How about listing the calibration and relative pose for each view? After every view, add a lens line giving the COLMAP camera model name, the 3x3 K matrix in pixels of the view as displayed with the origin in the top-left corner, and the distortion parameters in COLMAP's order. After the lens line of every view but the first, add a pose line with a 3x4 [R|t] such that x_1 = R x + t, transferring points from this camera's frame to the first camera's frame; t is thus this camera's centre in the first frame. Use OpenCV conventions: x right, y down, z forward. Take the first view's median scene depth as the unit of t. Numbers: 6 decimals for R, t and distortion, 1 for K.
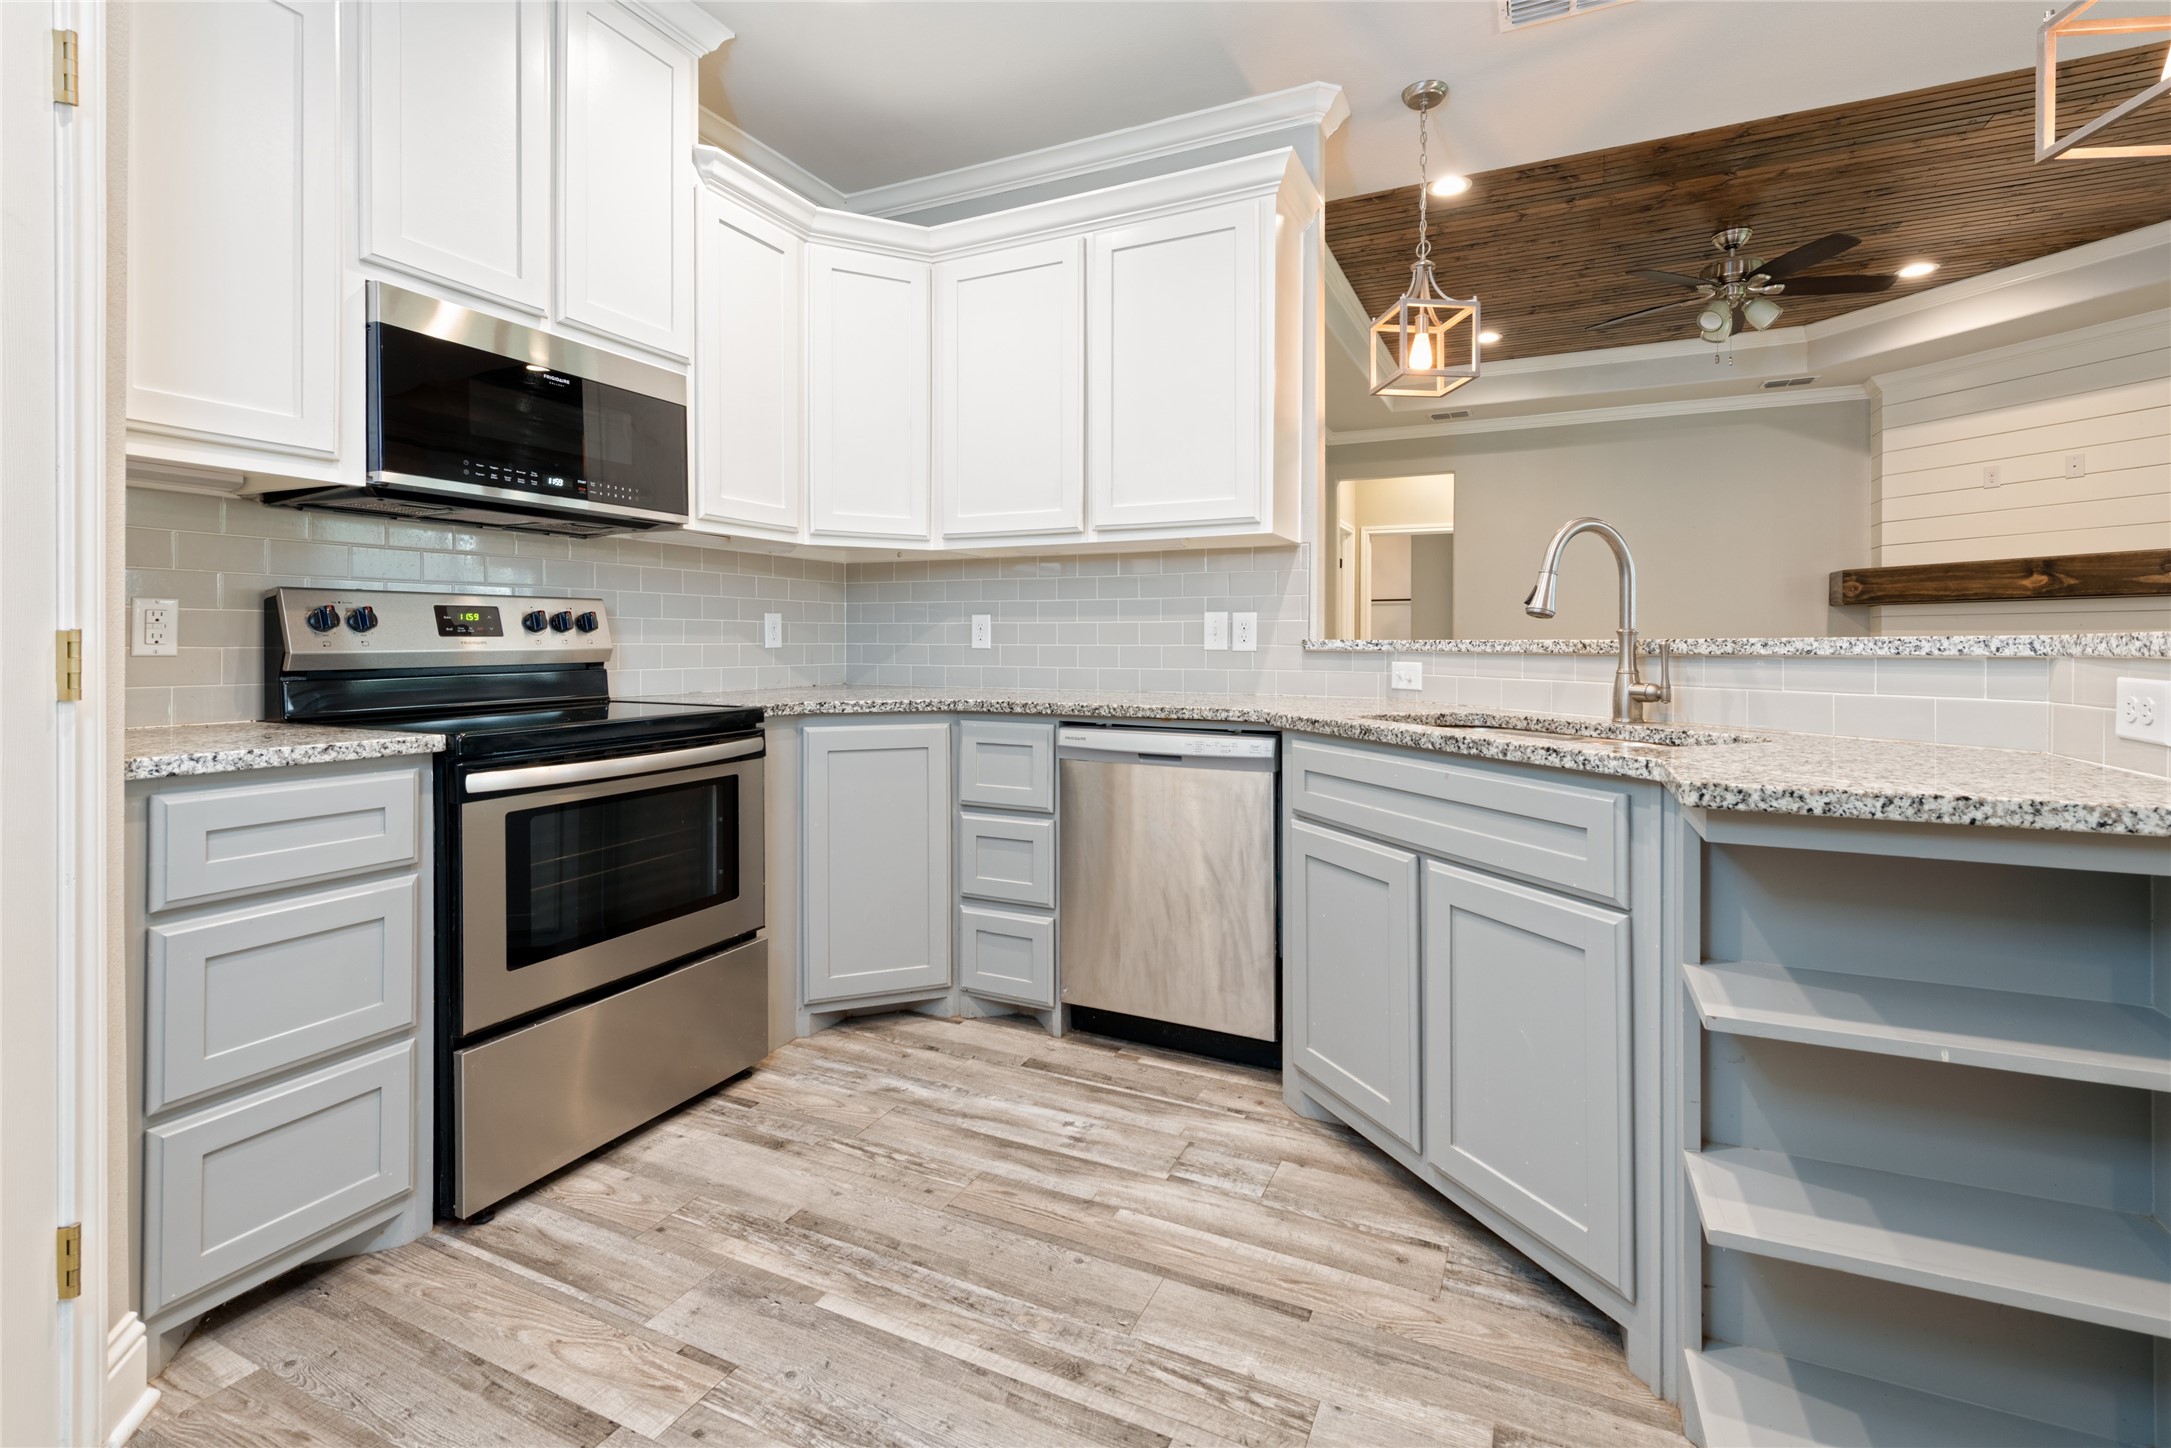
lens RADIAL K [[1005.9, 0, 1114.7], [0, 1005.9, 641.8], [0, 0, 1]] dist [0.021873, -0.007486]
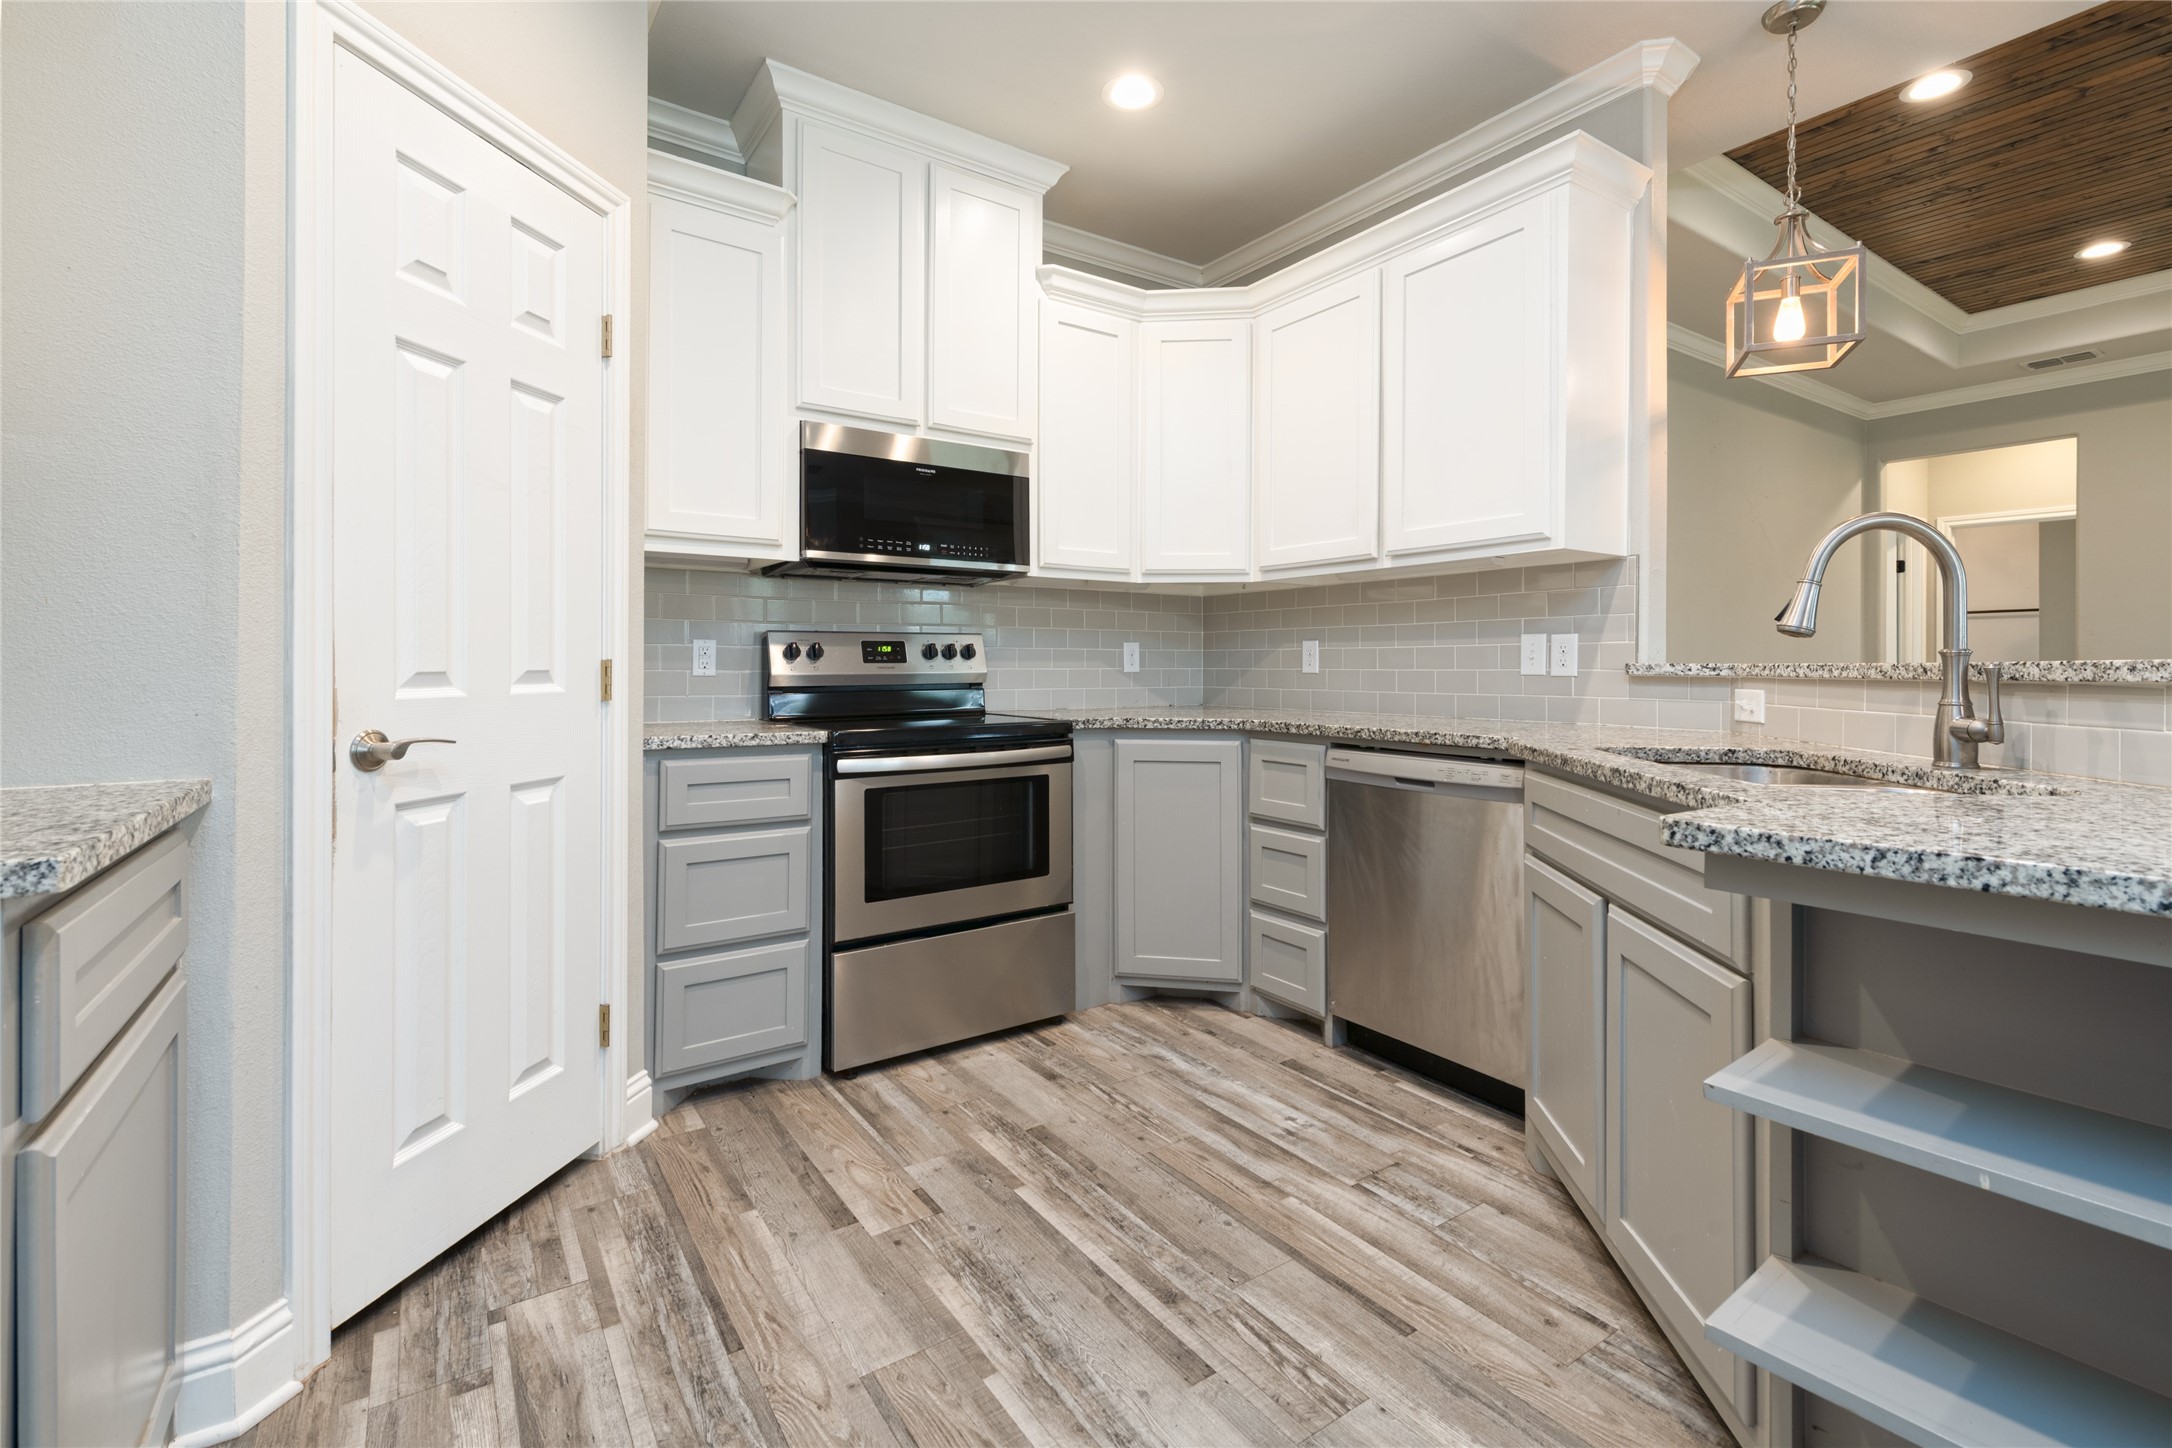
lens RADIAL K [[1006.3, 0, 1090.8], [0, 1006.3, 662.5], [0, 0, 1]] dist [0.021873, -0.007486]
pose [[0.856472, -0.003259, -0.516184, 0.318035], [0.000402, 0.999984, -0.005647, 0.001781], [0.516194, 0.004629, 0.856459, -0.024236]]
